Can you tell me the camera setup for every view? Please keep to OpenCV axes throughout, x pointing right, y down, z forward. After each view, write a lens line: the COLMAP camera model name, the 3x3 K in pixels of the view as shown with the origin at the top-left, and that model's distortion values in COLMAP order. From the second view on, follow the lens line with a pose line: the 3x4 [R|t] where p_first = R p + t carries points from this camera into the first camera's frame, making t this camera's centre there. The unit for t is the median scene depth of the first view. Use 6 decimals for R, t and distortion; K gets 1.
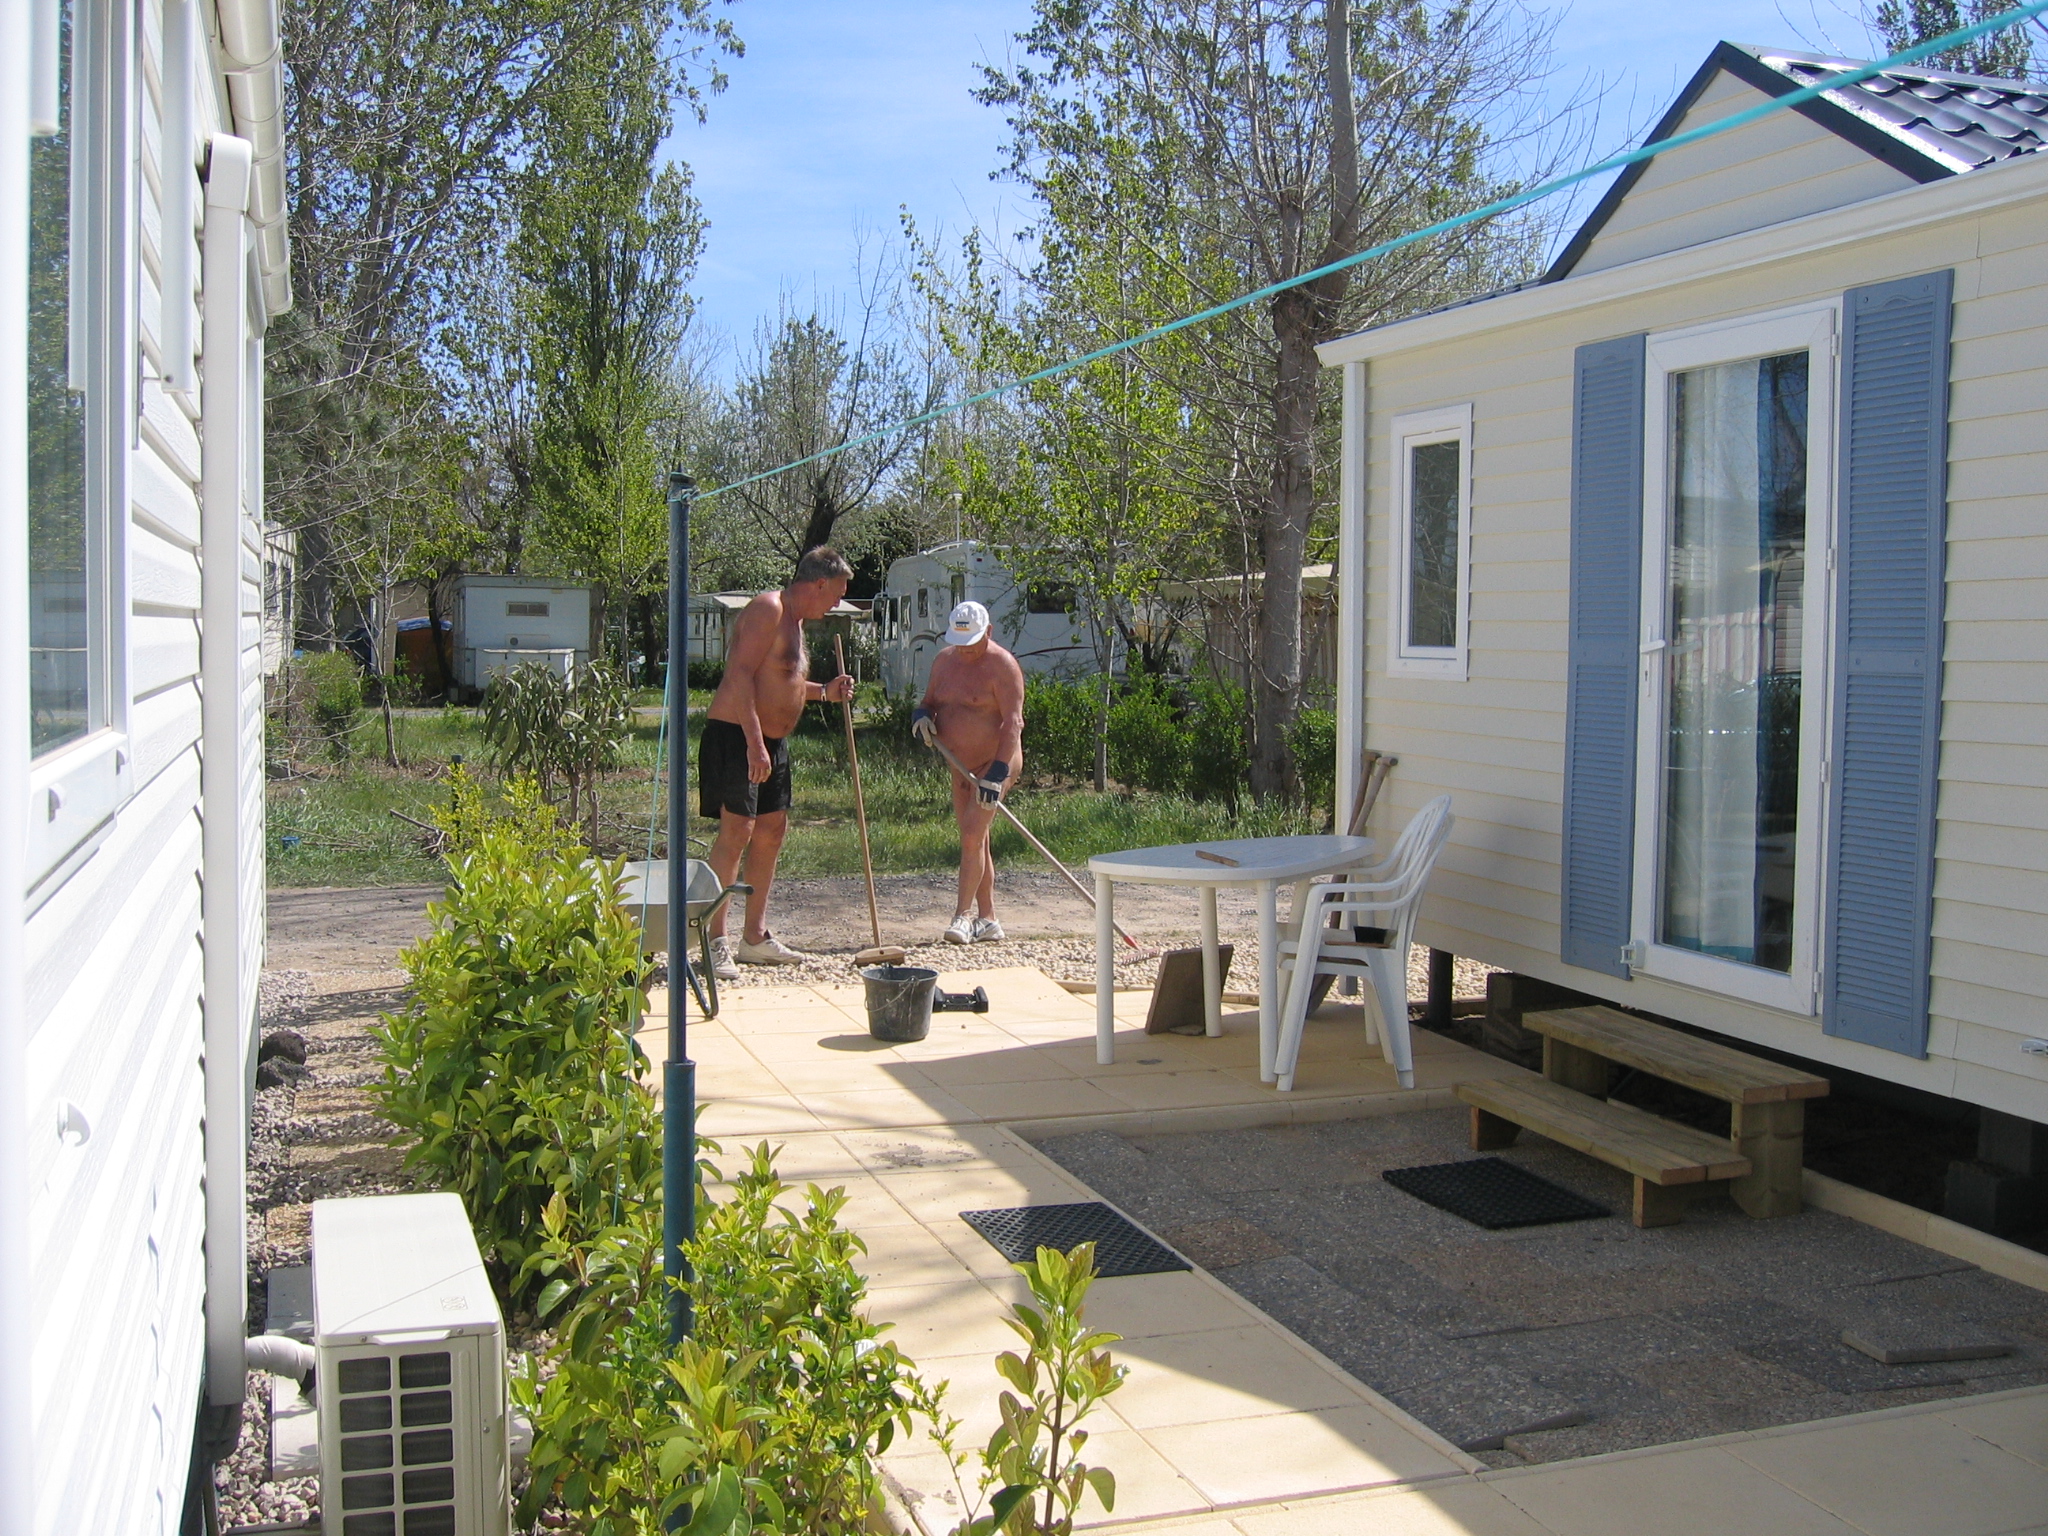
lens RADIAL K [[2158.3, 0, 1024.0], [0, 2158.3, 768.0], [0, 0, 1]] dist [-0.111663, 0.040605]
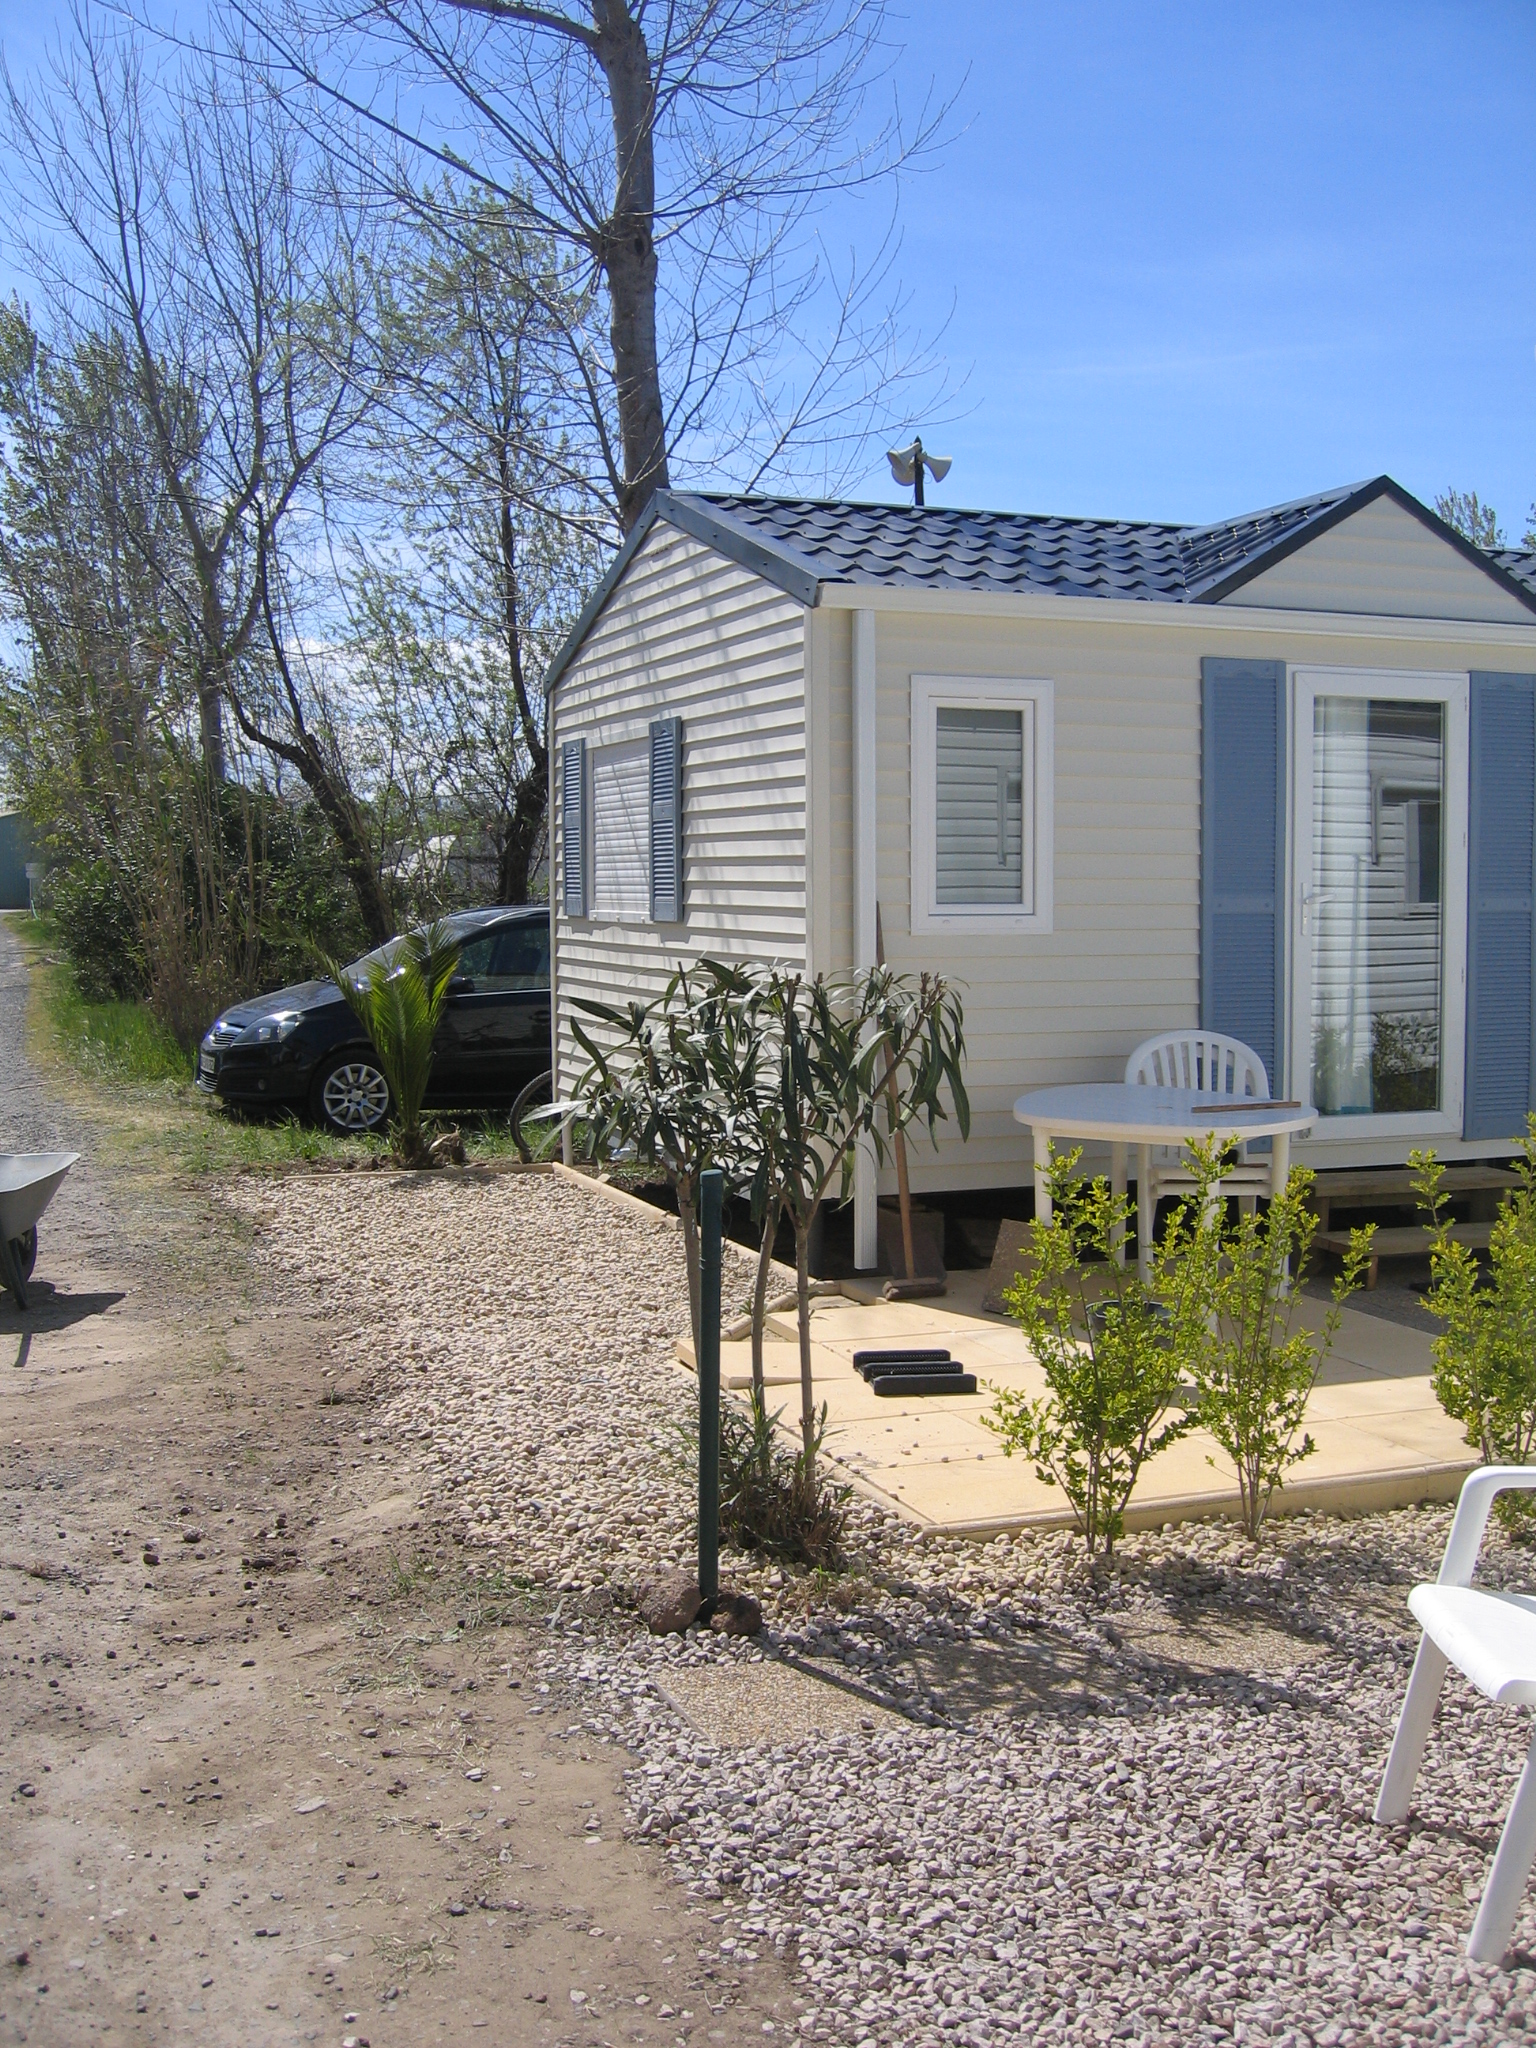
lens RADIAL K [[2158.3, 0, 768.0], [0, 2158.3, 1024.0], [0, 0, 1]] dist [-0.111663, 0.040605]
pose [[-0.042000, -0.072285, 0.996499, -1.000257], [0.066358, 0.994975, 0.074971, -0.098263], [-0.996912, 0.069275, -0.036992, 1.342667]]
